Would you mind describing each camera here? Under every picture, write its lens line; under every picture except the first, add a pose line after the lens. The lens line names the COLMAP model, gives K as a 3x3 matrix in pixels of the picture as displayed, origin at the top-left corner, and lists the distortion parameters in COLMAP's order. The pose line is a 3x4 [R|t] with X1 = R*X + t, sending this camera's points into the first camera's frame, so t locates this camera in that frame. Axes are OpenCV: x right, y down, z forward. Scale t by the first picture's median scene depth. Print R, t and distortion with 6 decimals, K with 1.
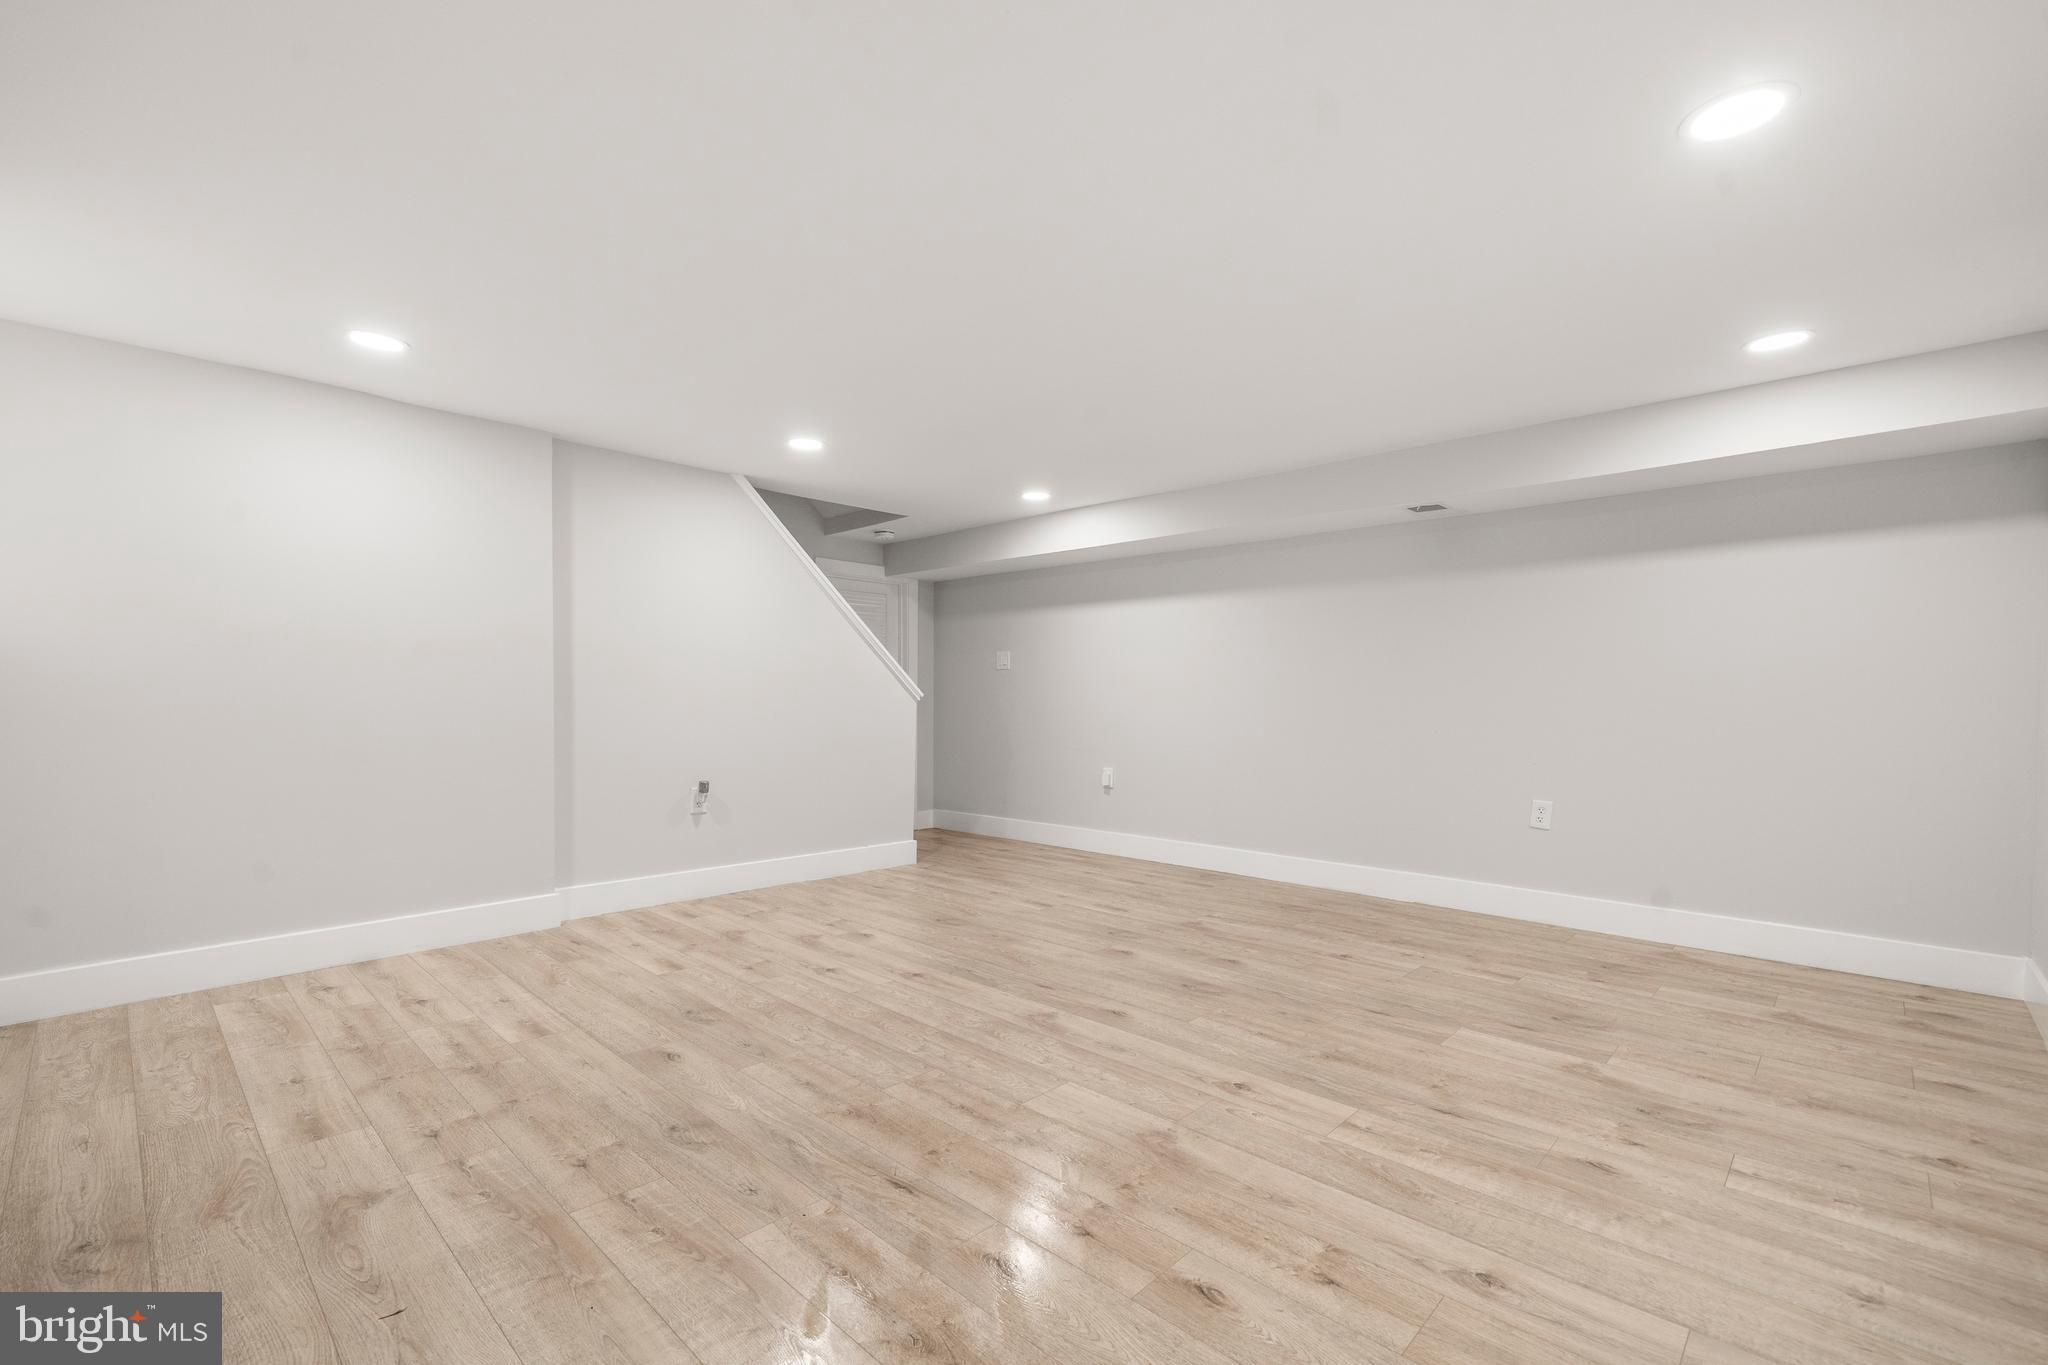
lens RADIAL K [[885.6, 0, 1024.0], [0, 885.6, 682.5], [0, 0, 1]] dist [-0.001426, 0.000252]
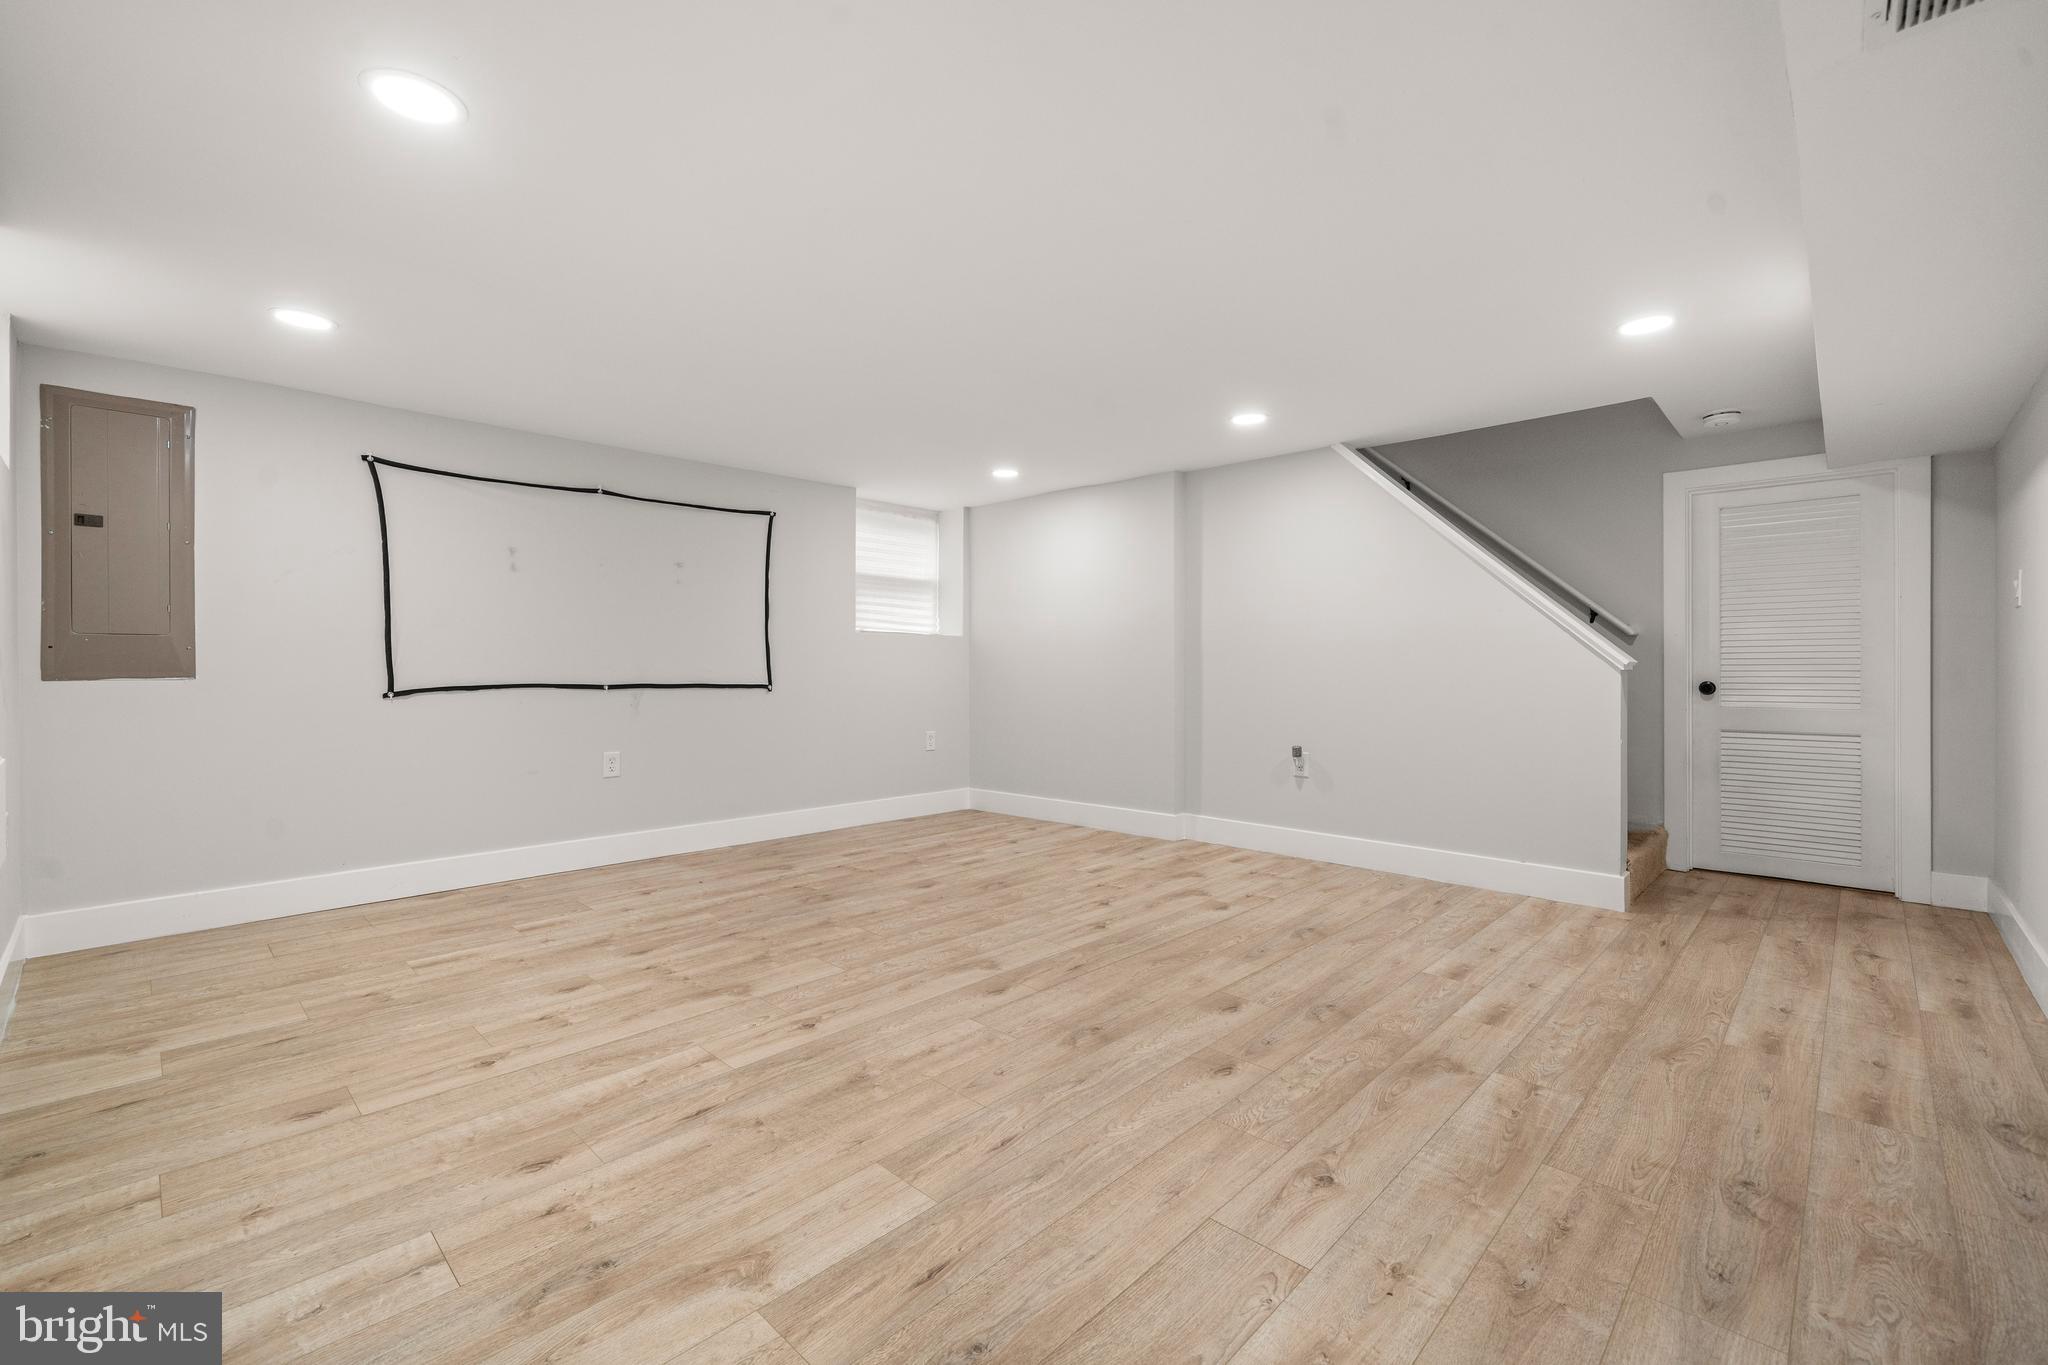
lens RADIAL K [[875.3, 0, 989.8], [0, 875.3, 676.6], [0, 0, 1]] dist [-0.002482, -0.000067]
pose [[-0.028320, 0.004703, -0.999588, 1.136640], [0.016483, 0.999855, 0.004237, 0.030219], [0.999463, -0.016356, -0.028393, 1.106064]]
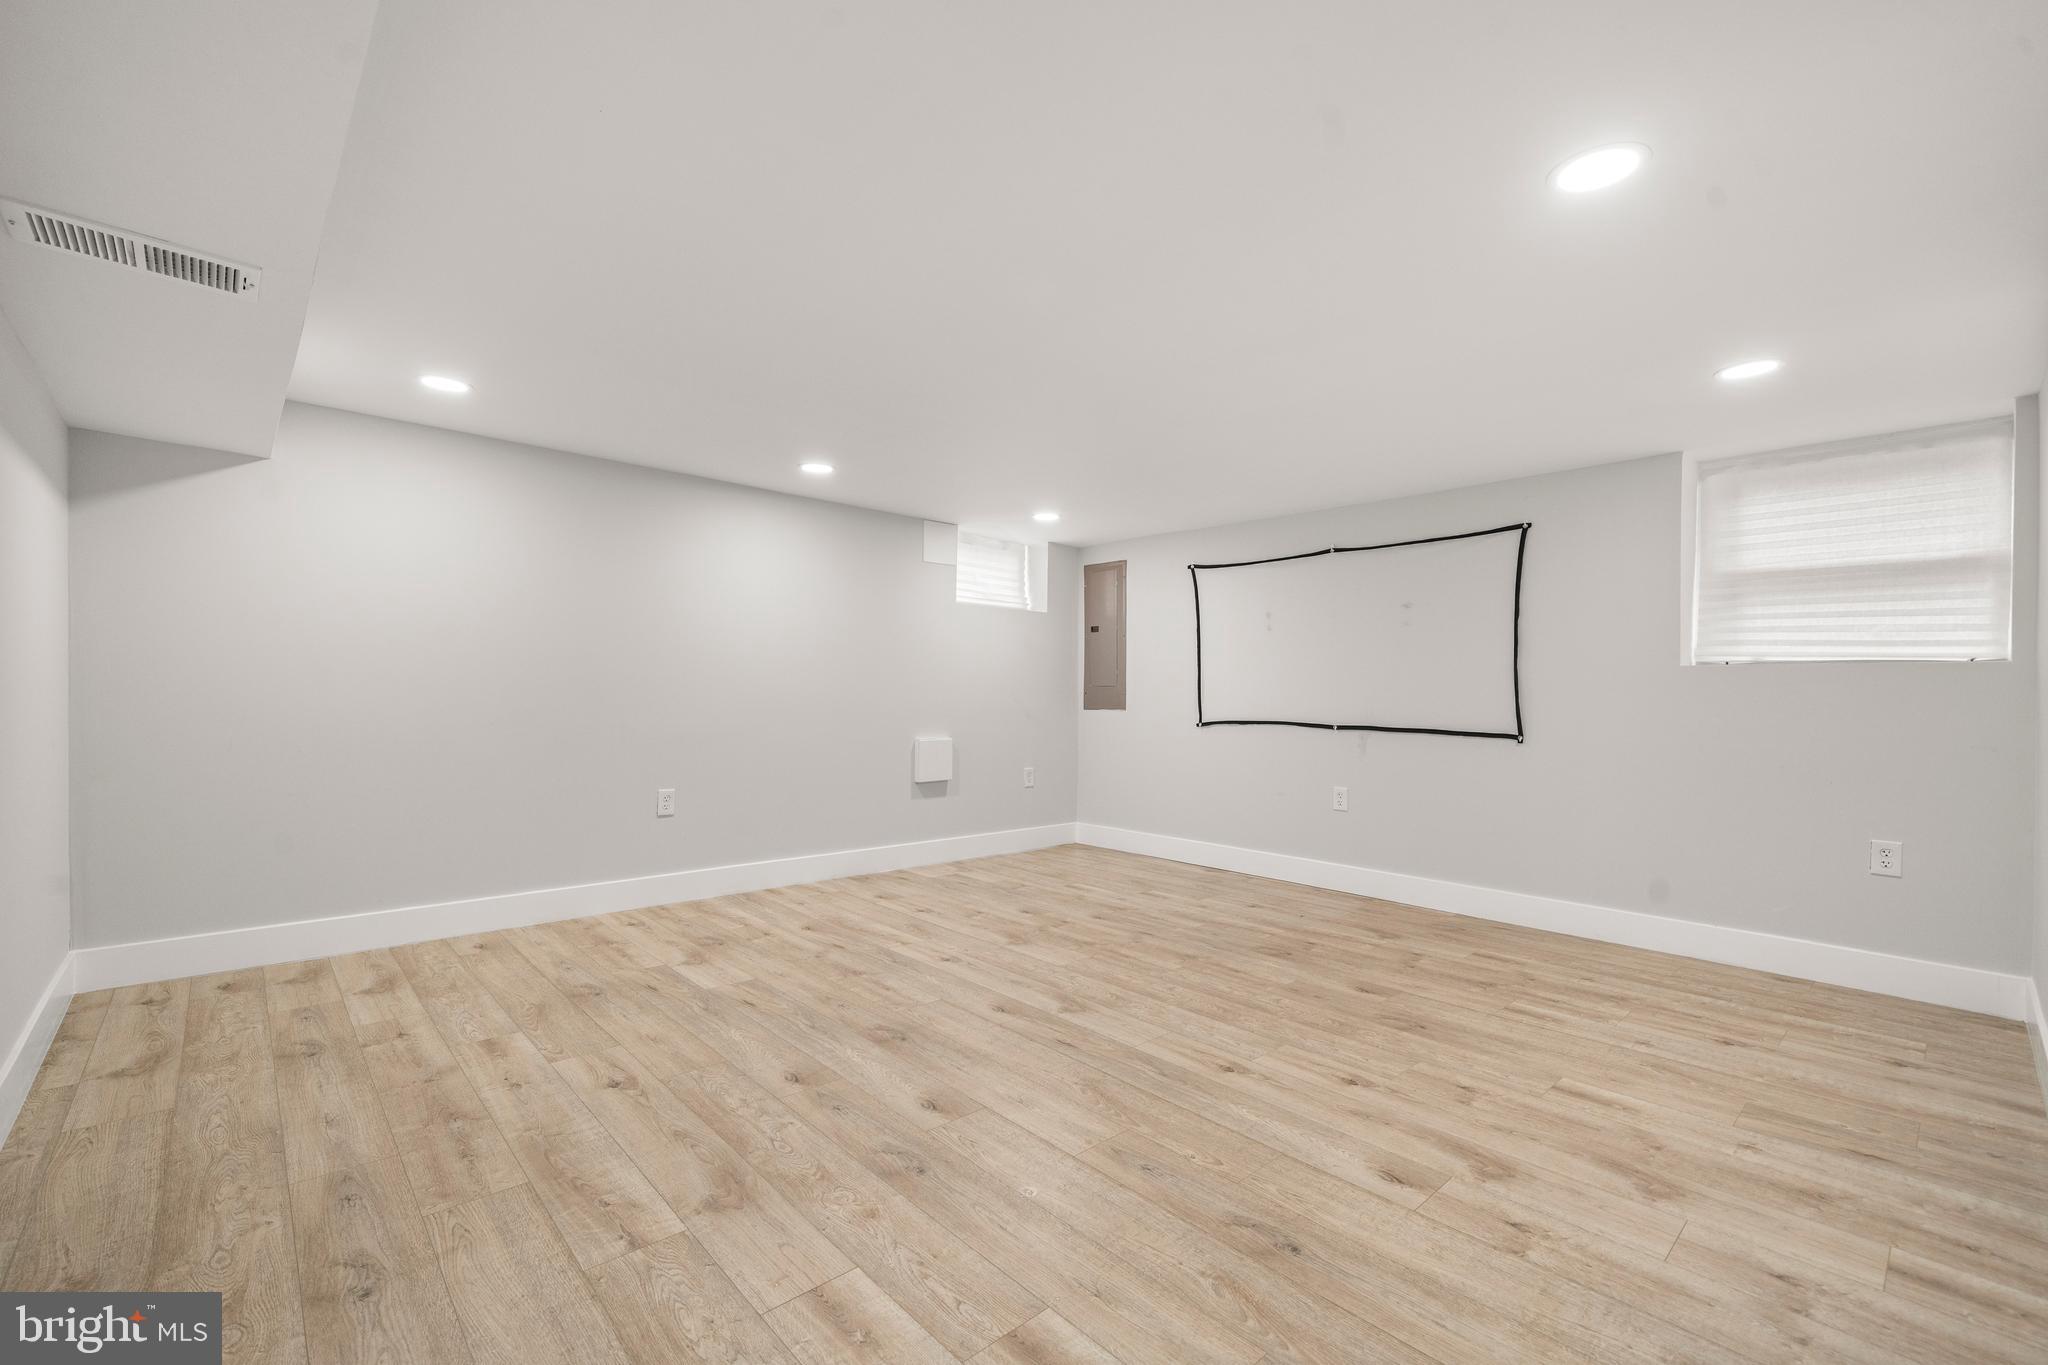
lens RADIAL K [[870.1, 0, 1023.9], [0, 870.1, 695.9], [0, 0, 1]] dist [-0.000929, -0.000050]
pose [[-0.997051, -0.021121, 0.073777, 0.010884], [-0.022189, 0.999660, -0.013687, 0.019025], [-0.073463, -0.015284, -0.997181, 2.187211]]
